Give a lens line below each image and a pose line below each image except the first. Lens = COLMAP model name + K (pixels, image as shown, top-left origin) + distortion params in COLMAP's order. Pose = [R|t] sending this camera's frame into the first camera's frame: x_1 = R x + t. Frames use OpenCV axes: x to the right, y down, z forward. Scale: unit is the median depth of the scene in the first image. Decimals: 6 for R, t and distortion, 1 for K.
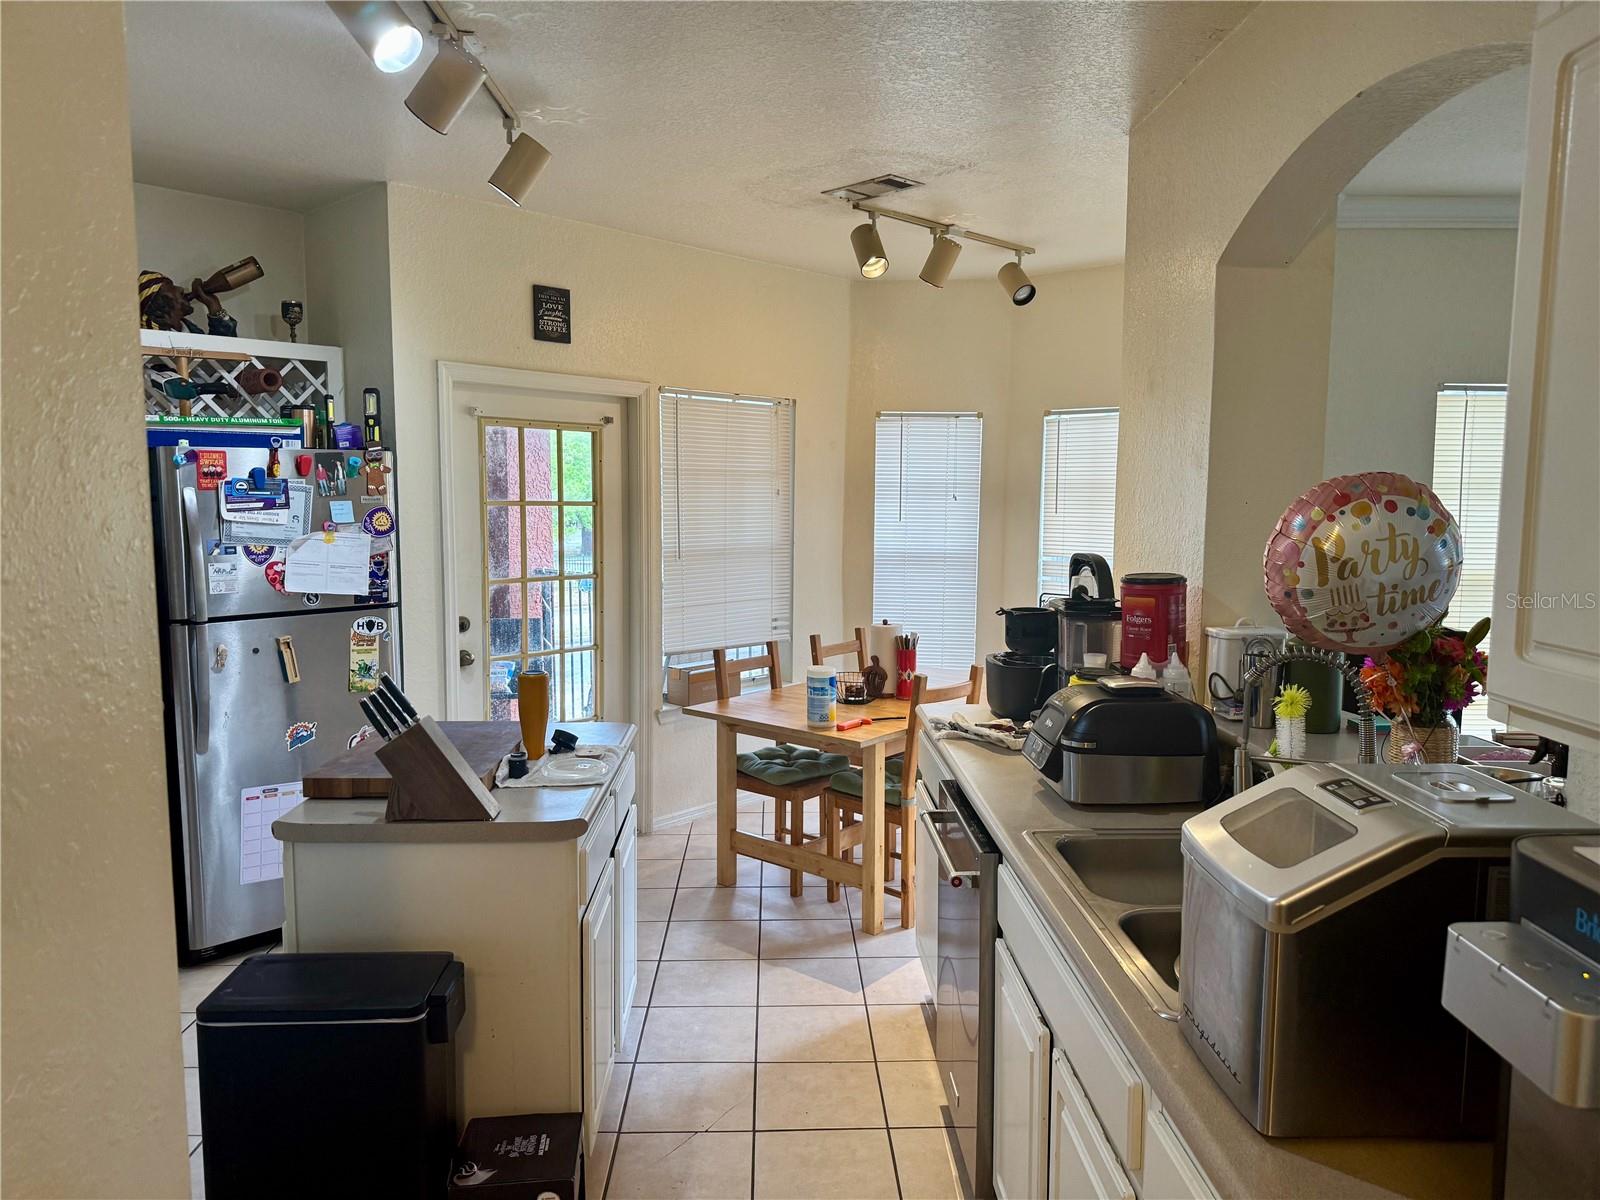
lens RADIAL K [[1124.5, 0, 799.9], [0, 1124.5, 614.0], [0, 0, 1]] dist [0.054675, -0.074001]
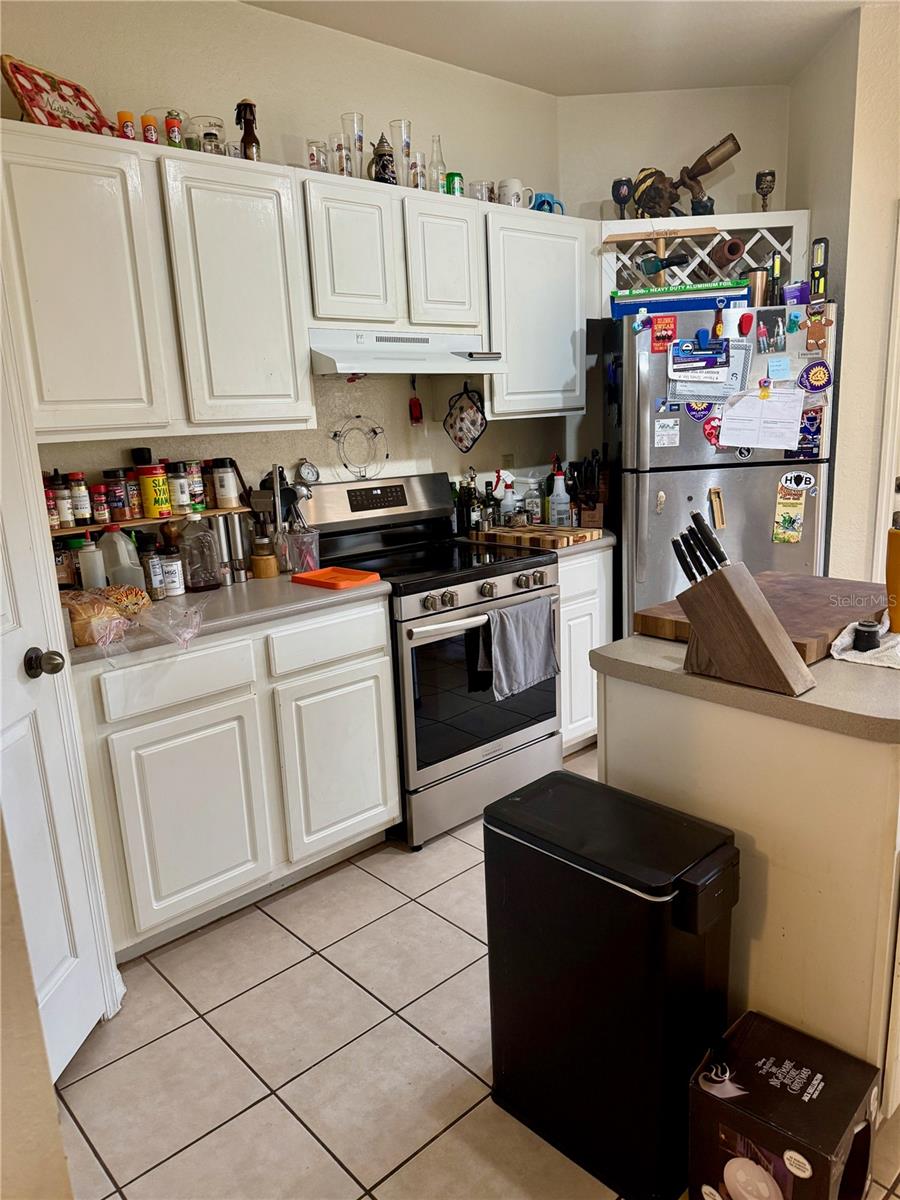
lens RADIAL K [[843.4, 0, 449.8], [0, 843.4, 602.8], [0, 0, 1]] dist [0.054675, -0.074001]
pose [[0.655097, 0.138113, -0.742814, 0.008575], [-0.040846, 0.988187, 0.147713, 0.020260], [0.754440, -0.066425, 0.652999, 0.249174]]
